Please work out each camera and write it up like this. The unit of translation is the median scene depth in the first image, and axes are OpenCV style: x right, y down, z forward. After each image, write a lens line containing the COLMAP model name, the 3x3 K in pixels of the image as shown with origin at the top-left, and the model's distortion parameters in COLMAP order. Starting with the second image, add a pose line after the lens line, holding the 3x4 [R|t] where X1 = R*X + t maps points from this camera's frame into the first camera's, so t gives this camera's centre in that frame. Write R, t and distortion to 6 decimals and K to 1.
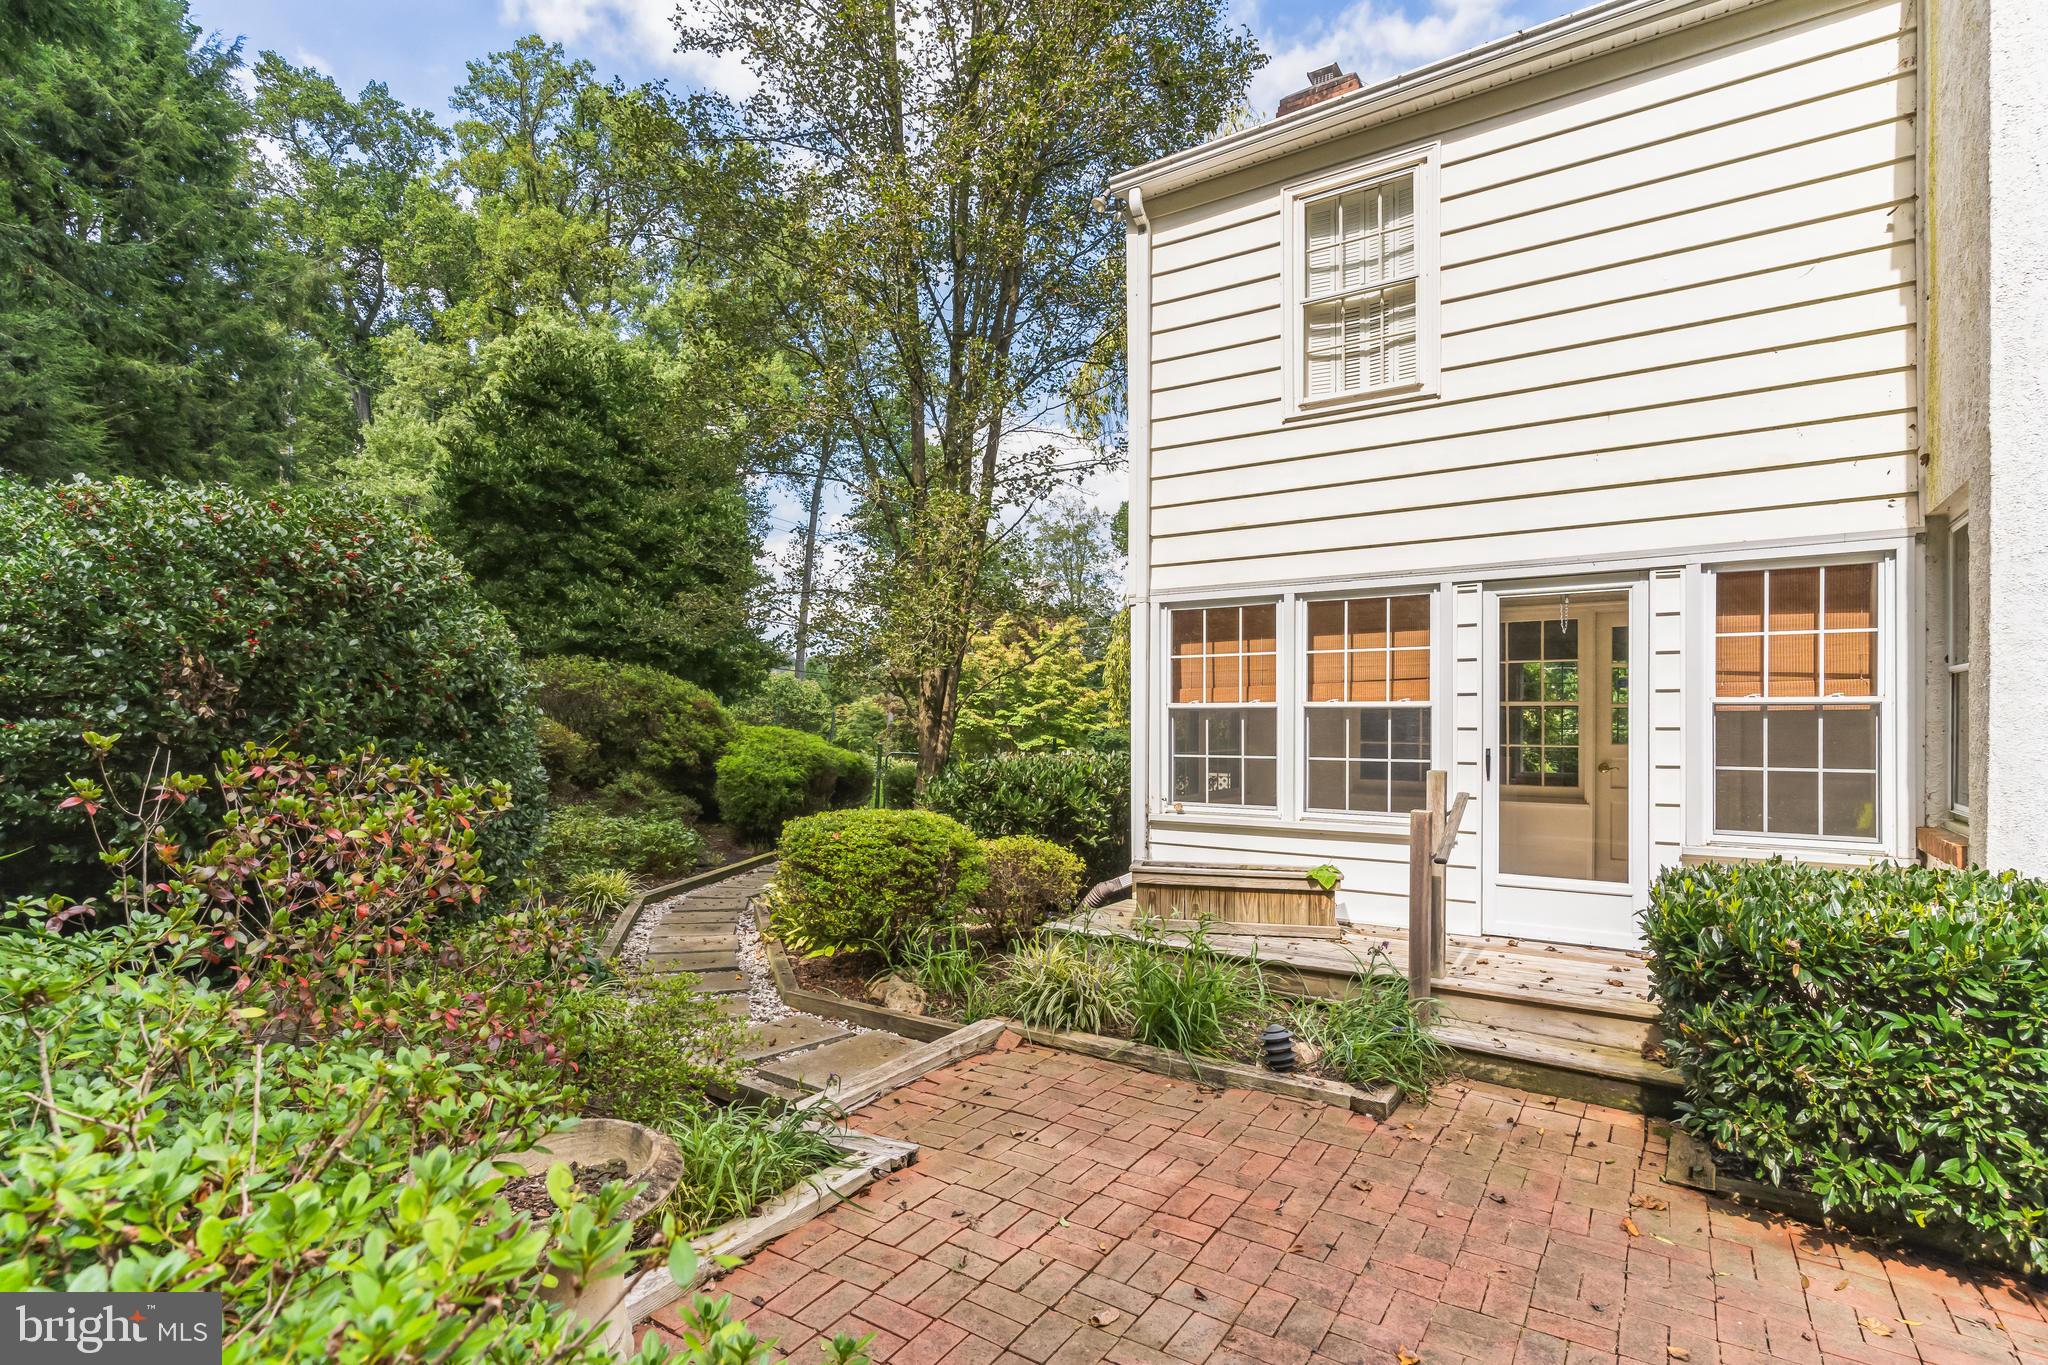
lens RADIAL K [[955.9, 0, 1024.3], [0, 955.9, 718.2], [0, 0, 1]] dist [-0.001595, 0.000011]
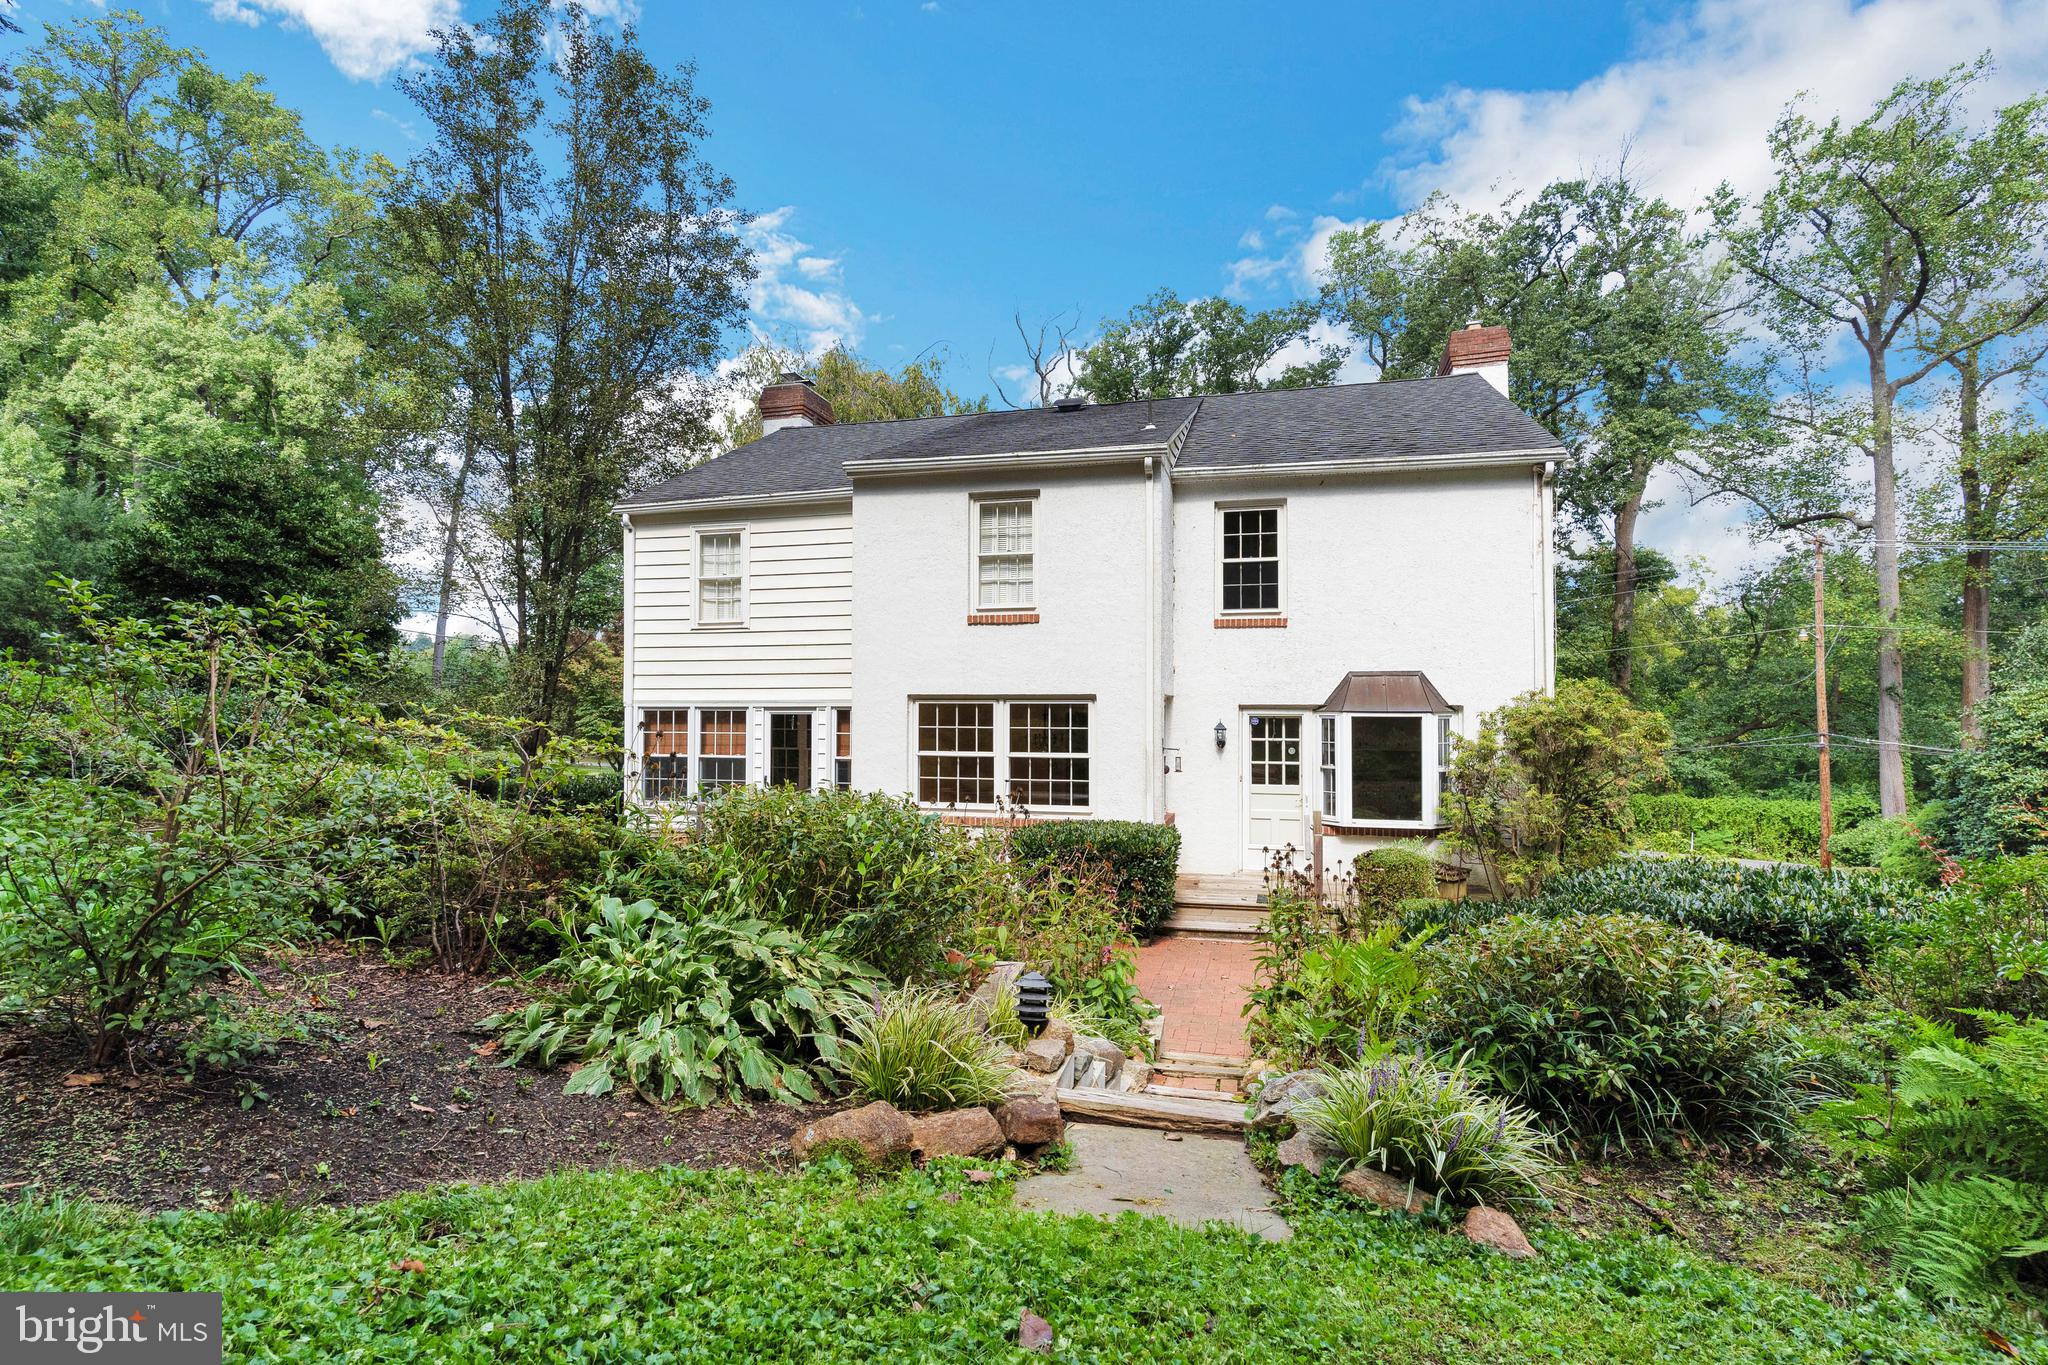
lens RADIAL K [[979.9, 0, 1023.7], [0, 979.9, 669.5], [0, 0, 1]] dist [0.001332, 0.001220]
pose [[0.952321, 0.005535, 0.305049, 0.294047], [0.002520, 0.999659, -0.026006, -0.145362], [-0.305089, 0.025535, 0.951982, -1.330698]]
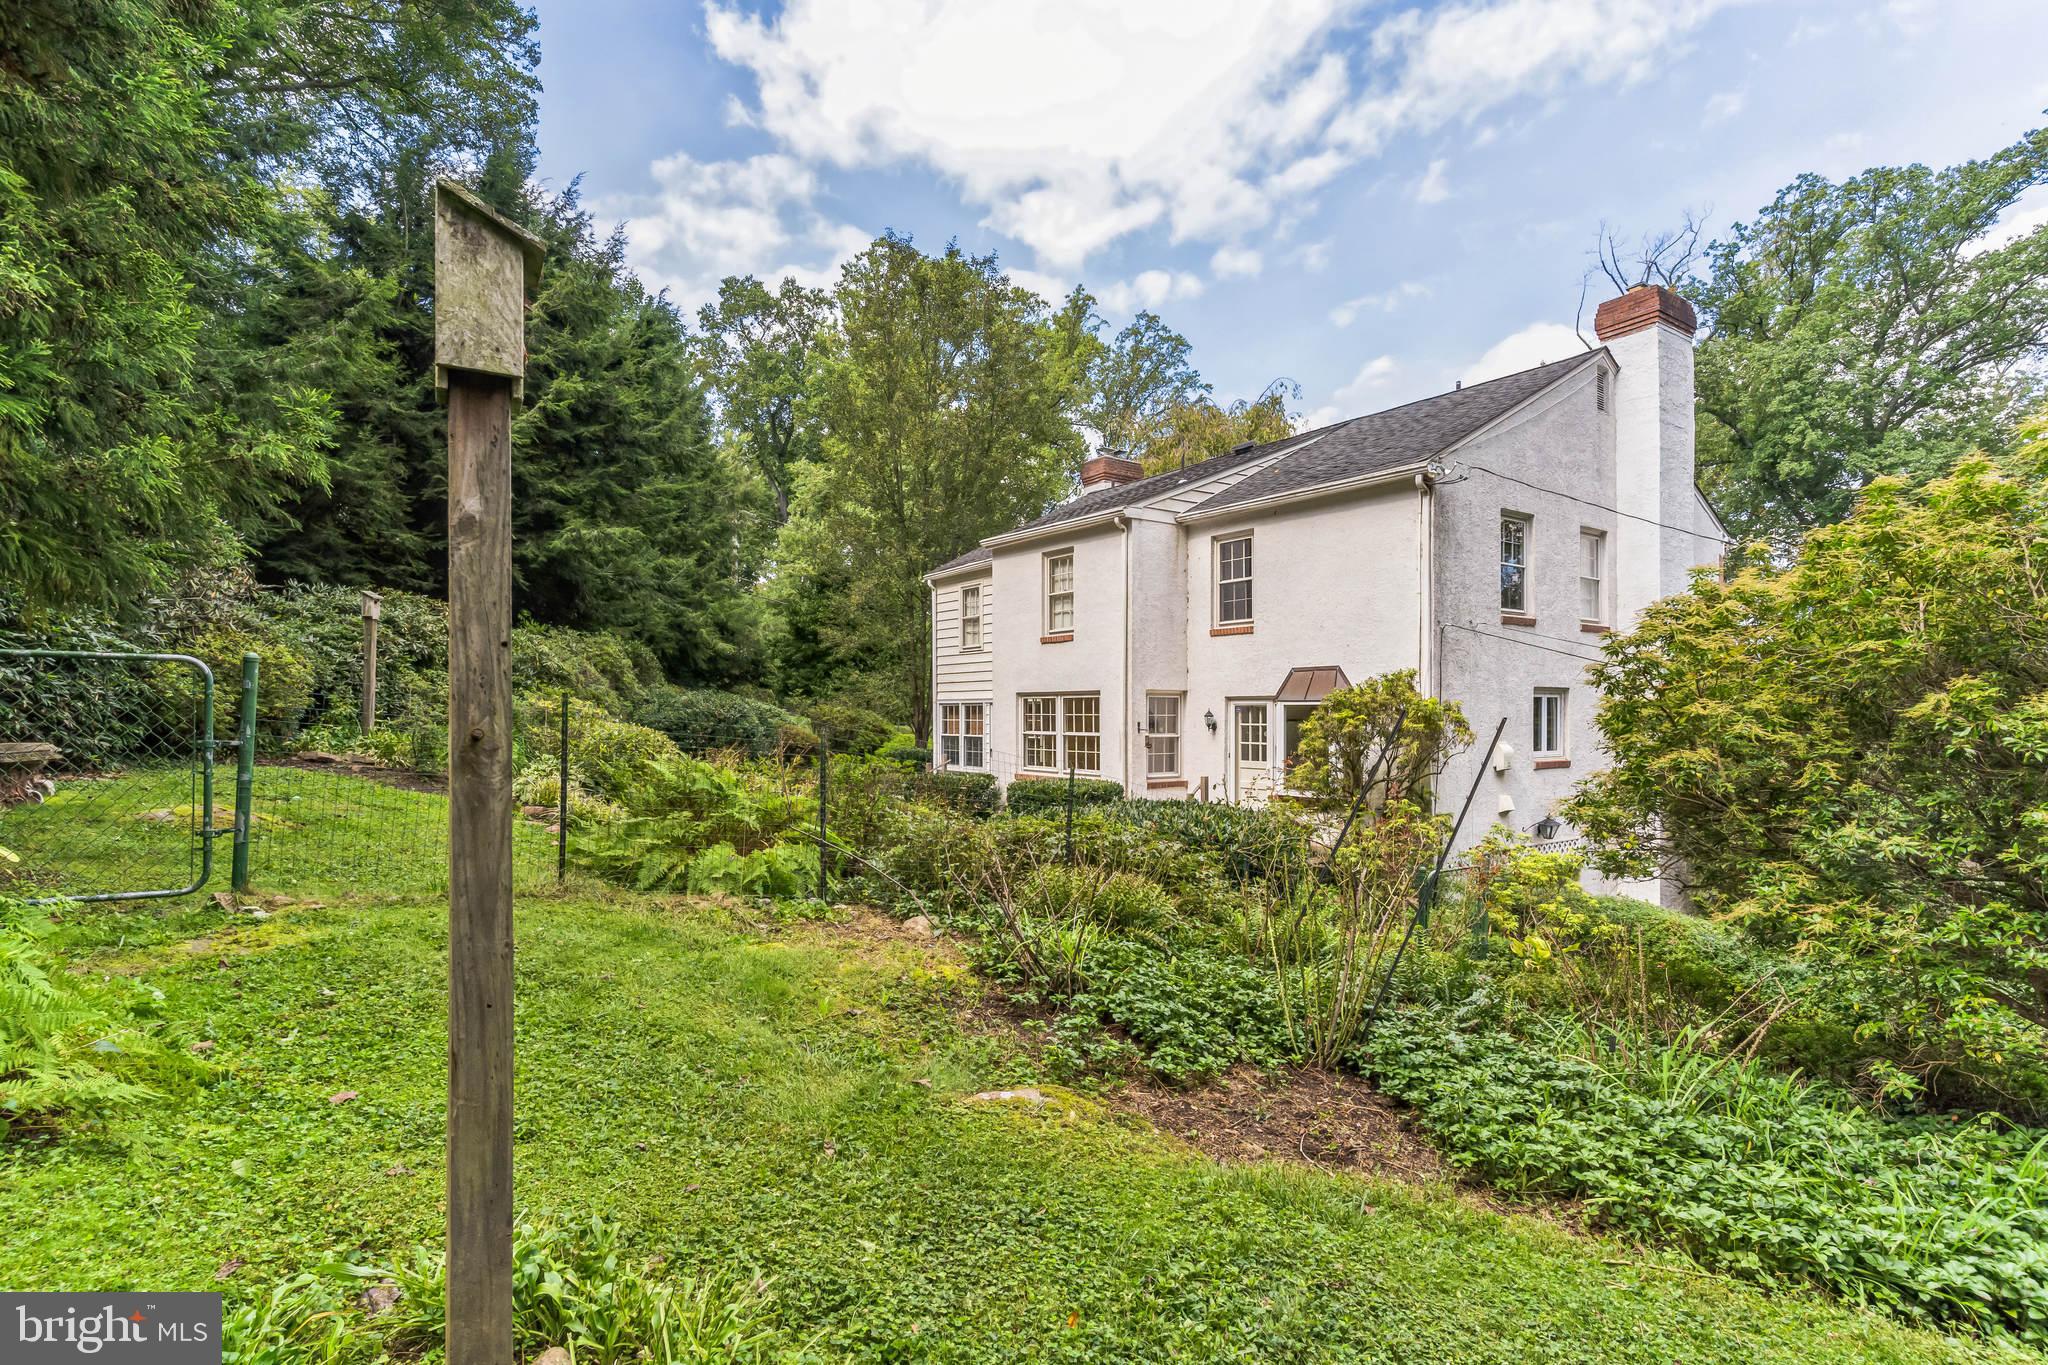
lens RADIAL K [[998.6, 0, 1021.9], [0, 998.6, 707.0], [0, 0, 1]] dist [0.000535, 0.000244]
pose [[0.923106, -0.010774, -0.384395, 1.740666], [0.012955, 0.999911, 0.003084, -0.114445], [0.384328, -0.007826, 0.923163, -2.089358]]
